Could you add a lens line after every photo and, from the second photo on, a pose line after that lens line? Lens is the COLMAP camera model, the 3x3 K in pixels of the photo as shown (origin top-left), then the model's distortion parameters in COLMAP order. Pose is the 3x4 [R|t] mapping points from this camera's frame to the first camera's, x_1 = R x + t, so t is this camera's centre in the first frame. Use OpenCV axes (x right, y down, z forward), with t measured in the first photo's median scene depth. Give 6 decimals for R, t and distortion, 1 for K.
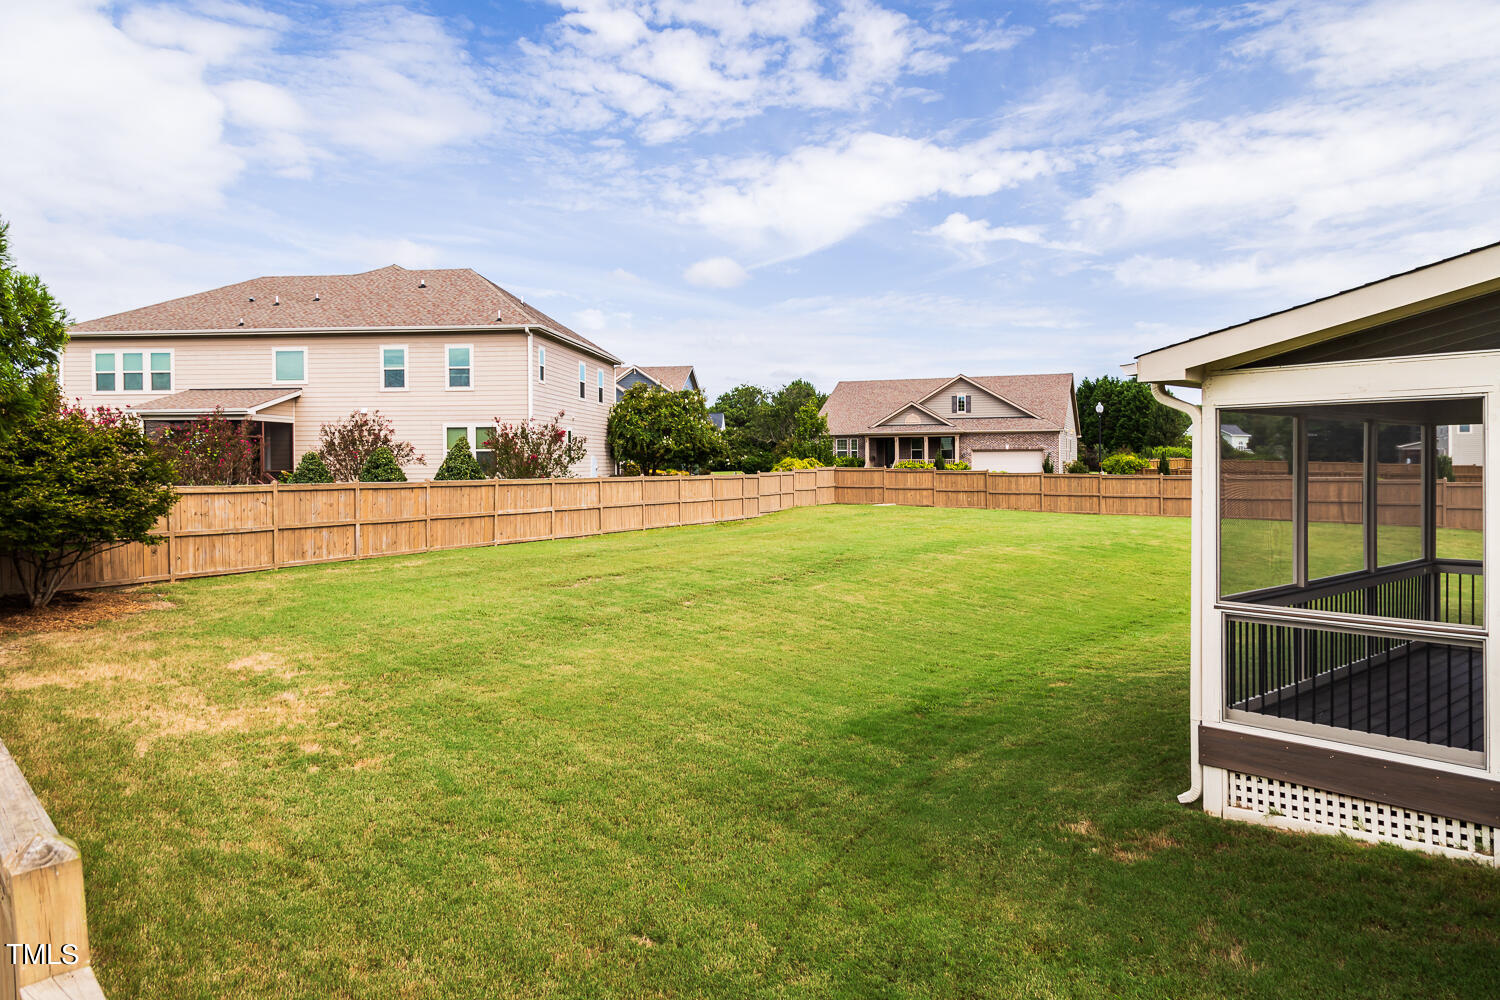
lens RADIAL K [[1008.1, 0, 754.5], [0, 1008.1, 492.6], [0, 0, 1]] dist [0.003409, 0.001322]
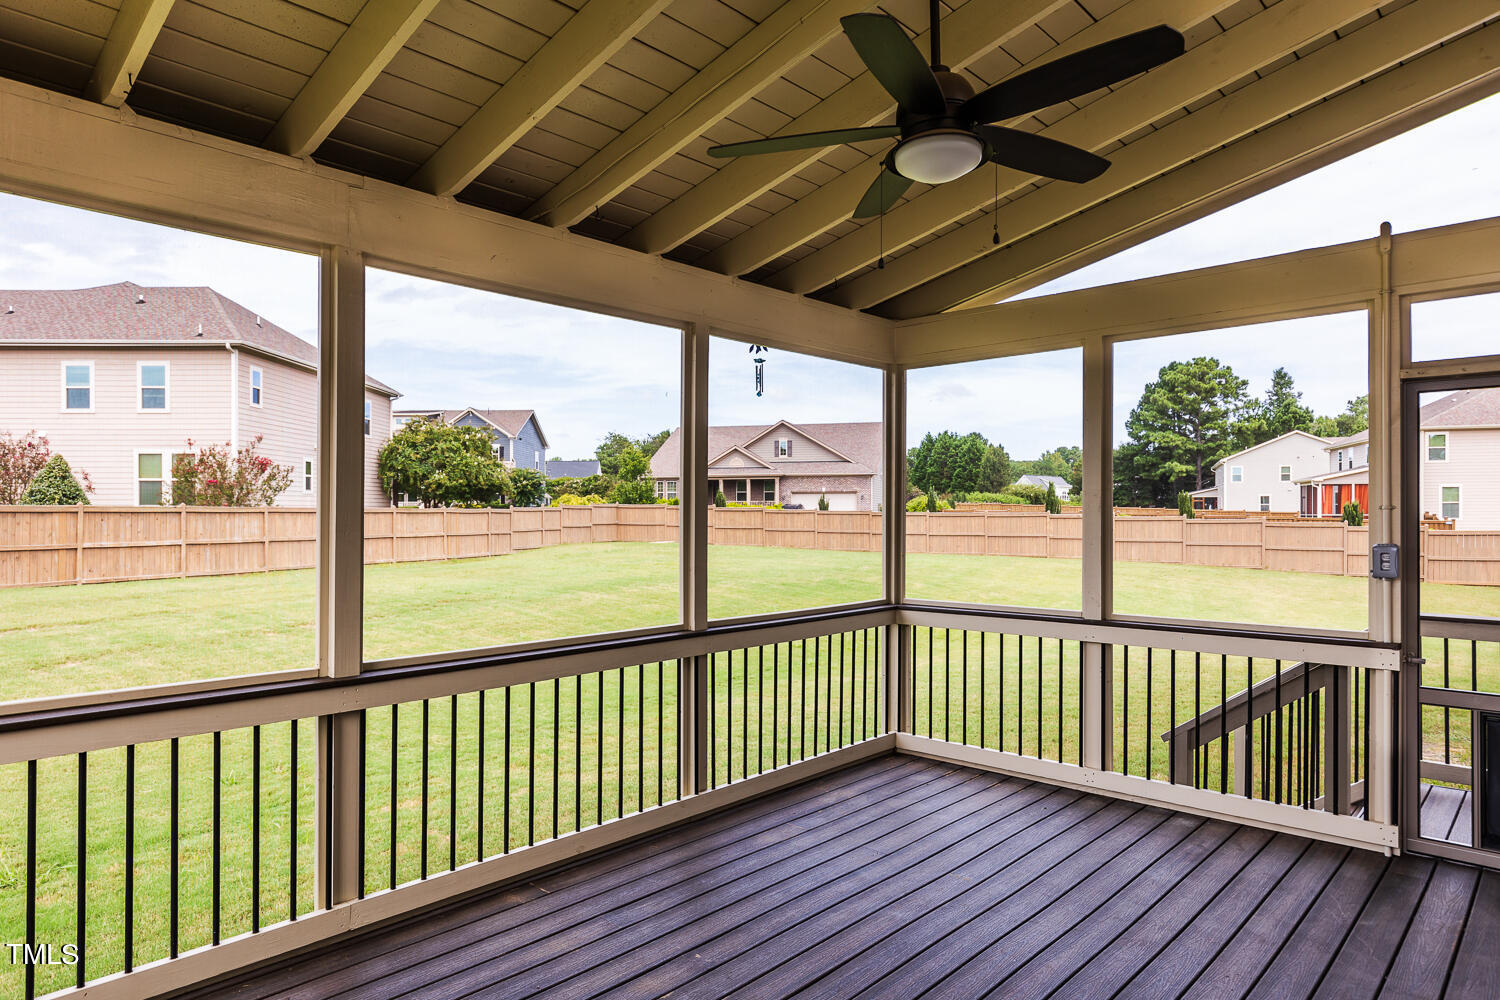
lens RADIAL K [[933.4, 0, 745.6], [0, 933.4, 506.1], [0, 0, 1]] dist [-0.010816, -0.004161]
pose [[0.992998, 0.005832, 0.117991, 0.098029], [-0.002043, 0.999479, -0.032204, 0.005508], [-0.118117, 0.031737, 0.992492, 0.088836]]
